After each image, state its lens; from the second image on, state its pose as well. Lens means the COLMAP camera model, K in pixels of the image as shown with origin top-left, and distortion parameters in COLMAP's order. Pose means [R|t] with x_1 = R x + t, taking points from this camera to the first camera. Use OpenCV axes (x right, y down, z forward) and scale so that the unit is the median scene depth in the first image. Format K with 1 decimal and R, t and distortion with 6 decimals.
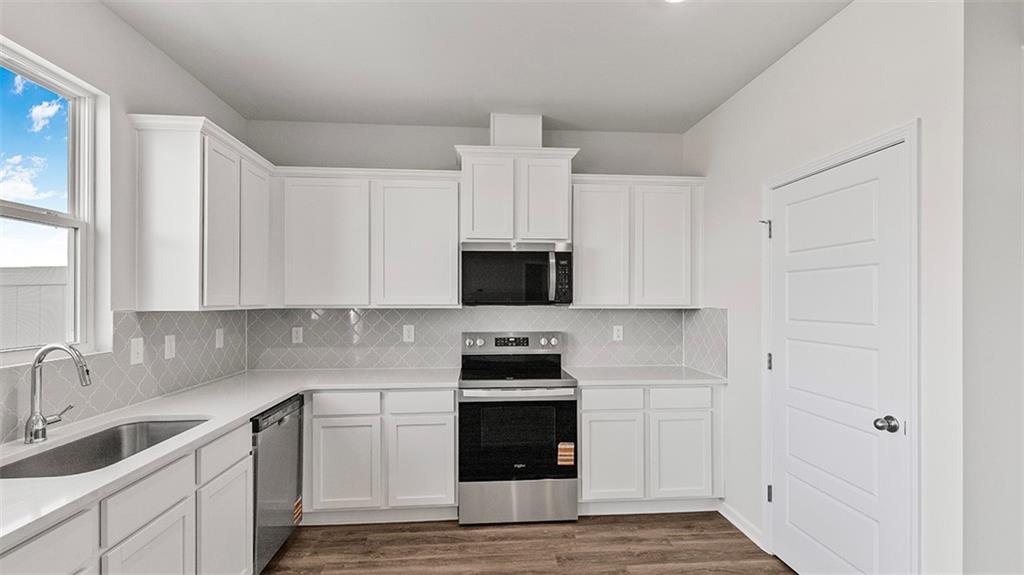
lens RADIAL K [[462.6, 0, 512.2], [0, 462.6, 298.2], [0, 0, 1]] dist [0.008482, -0.002226]
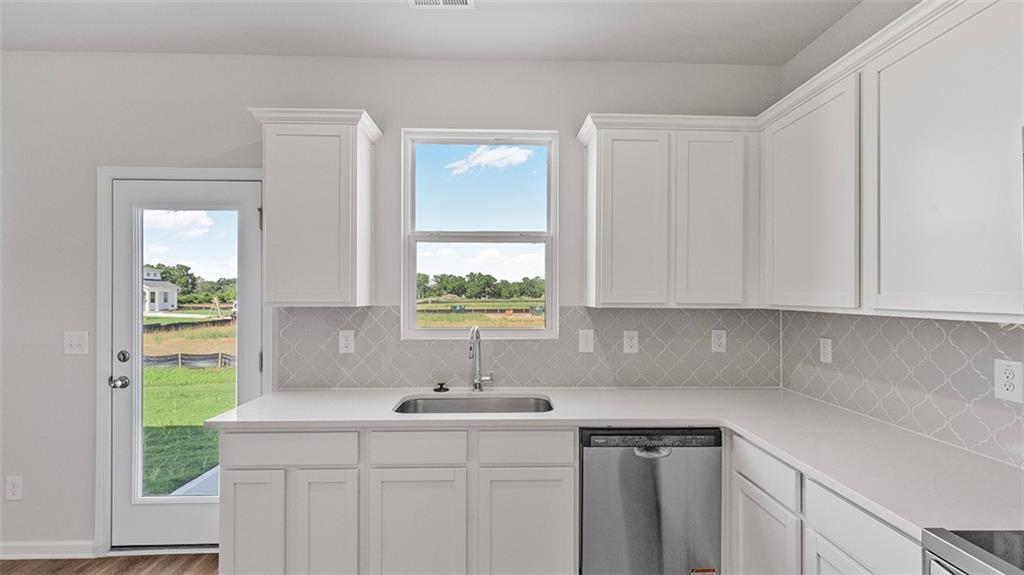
lens RADIAL K [[462.6, 0, 512.0], [0, 462.6, 292.1], [0, 0, 1]] dist [0.008482, -0.002226]
pose [[-0.060141, -0.002103, -0.998188, 0.264303], [0.001666, 0.999996, -0.002207, -0.003828], [0.998189, -0.001796, -0.060137, 0.692701]]
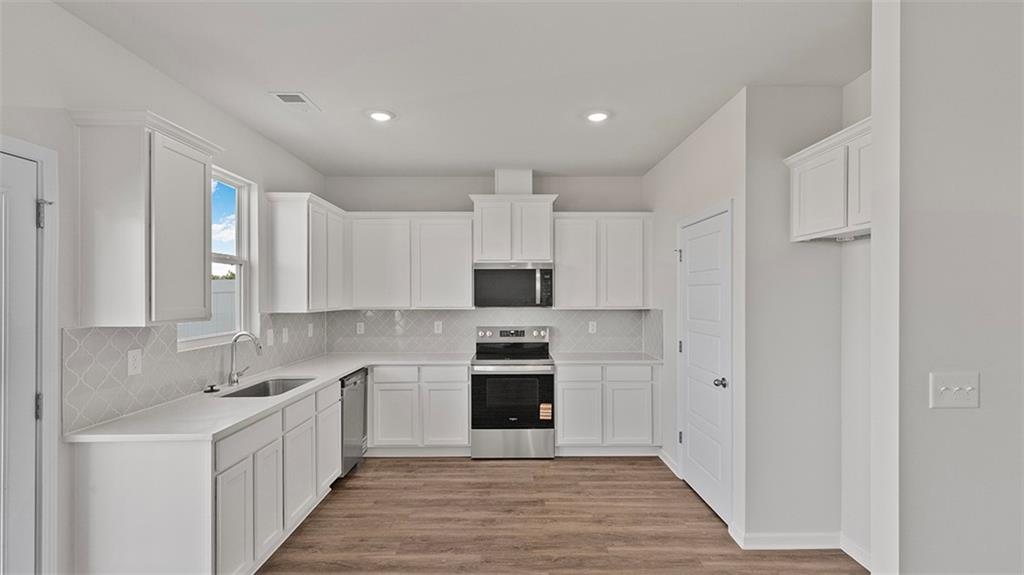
lens RADIAL K [[462.6, 0, 518.1], [0, 462.6, 294.8], [0, 0, 1]] dist [0.008482, -0.002226]
pose [[0.997640, -0.002991, -0.068597, 0.131359], [0.003285, 0.999986, 0.004180, -0.031109], [0.068584, -0.004395, 0.997636, -0.435291]]
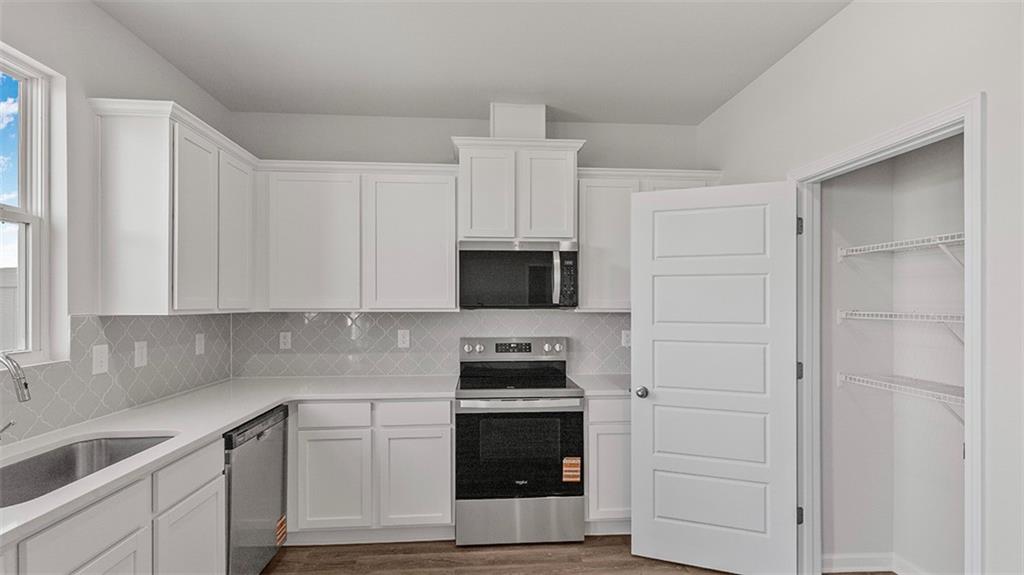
lens RADIAL K [[462.6, 0, 511.5], [0, 462.6, 303.2], [0, 0, 1]] dist [0.008482, -0.002226]
pose [[0.999944, -0.000221, -0.010600, 0.006009], [0.000268, 0.999990, 0.004399, -0.000159], [0.010599, -0.004402, 0.999934, 0.076323]]
